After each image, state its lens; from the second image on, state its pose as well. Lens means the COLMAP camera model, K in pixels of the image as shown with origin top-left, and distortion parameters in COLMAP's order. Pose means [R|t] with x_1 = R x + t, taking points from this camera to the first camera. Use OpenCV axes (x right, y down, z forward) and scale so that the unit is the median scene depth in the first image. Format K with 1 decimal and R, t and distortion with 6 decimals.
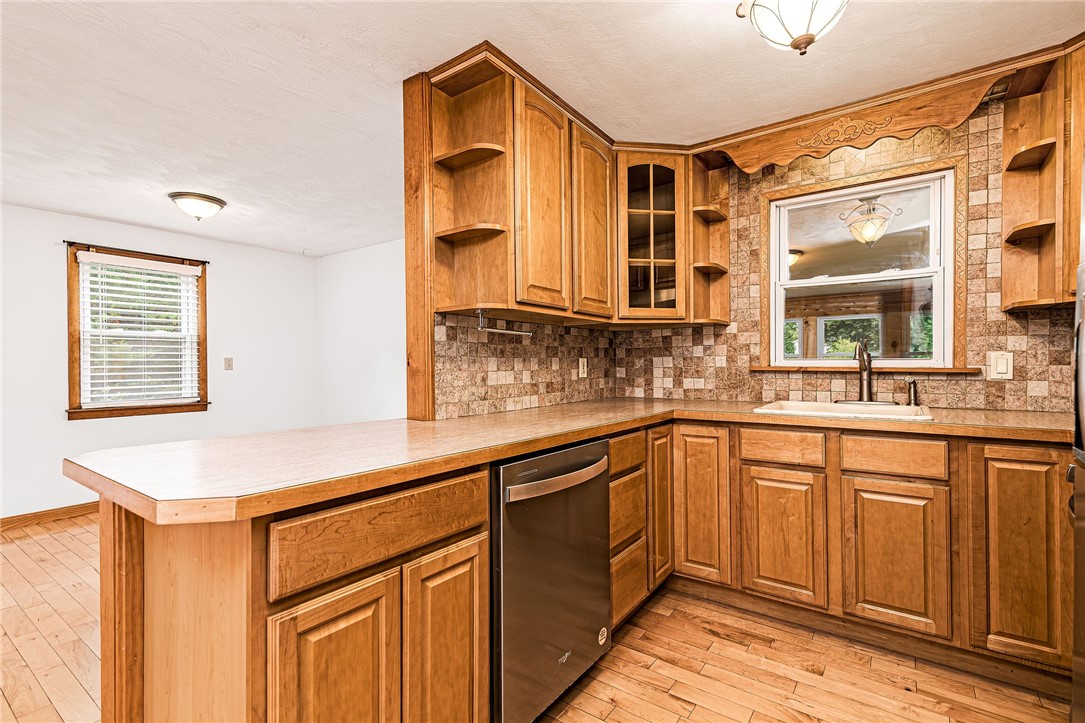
lens RADIAL K [[493.1, 0, 544.7], [0, 493.1, 365.4], [0, 0, 1]] dist [0.020652, -0.005550]
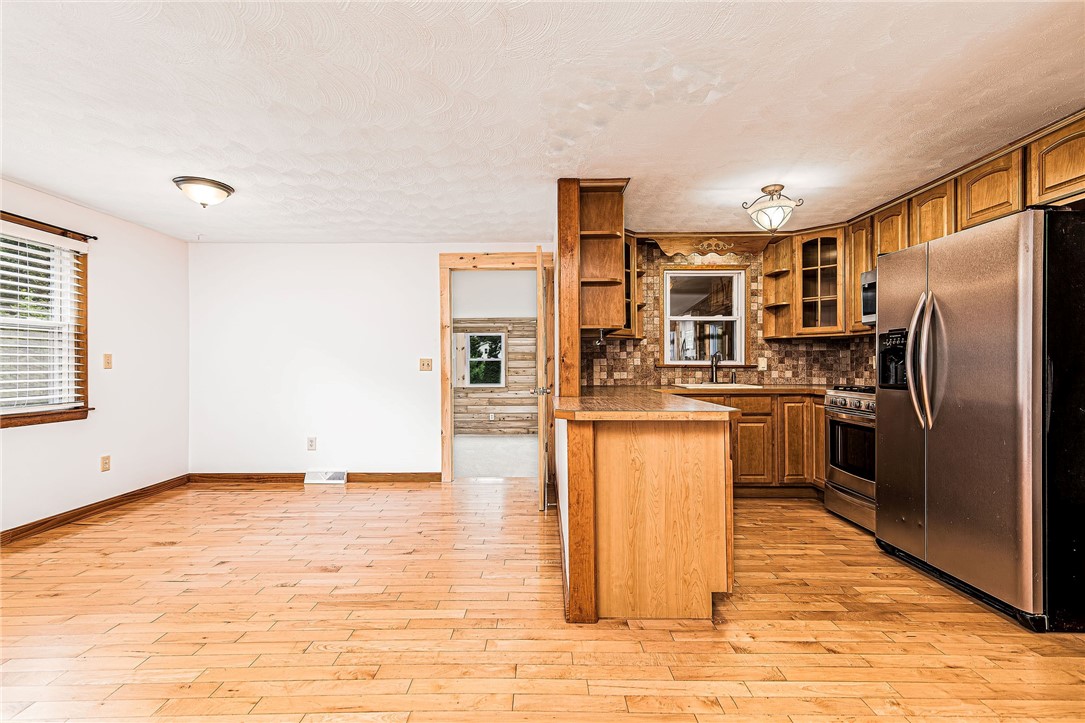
lens RADIAL K [[491.7, 0, 537.8], [0, 491.7, 361.1], [0, 0, 1]] dist [0.017235, 0.000020]
pose [[0.815483, 0.009071, 0.578711, -0.913522], [0.000435, 0.999867, -0.016286, 0.017899], [-0.578781, 0.013533, 0.815370, -0.153513]]
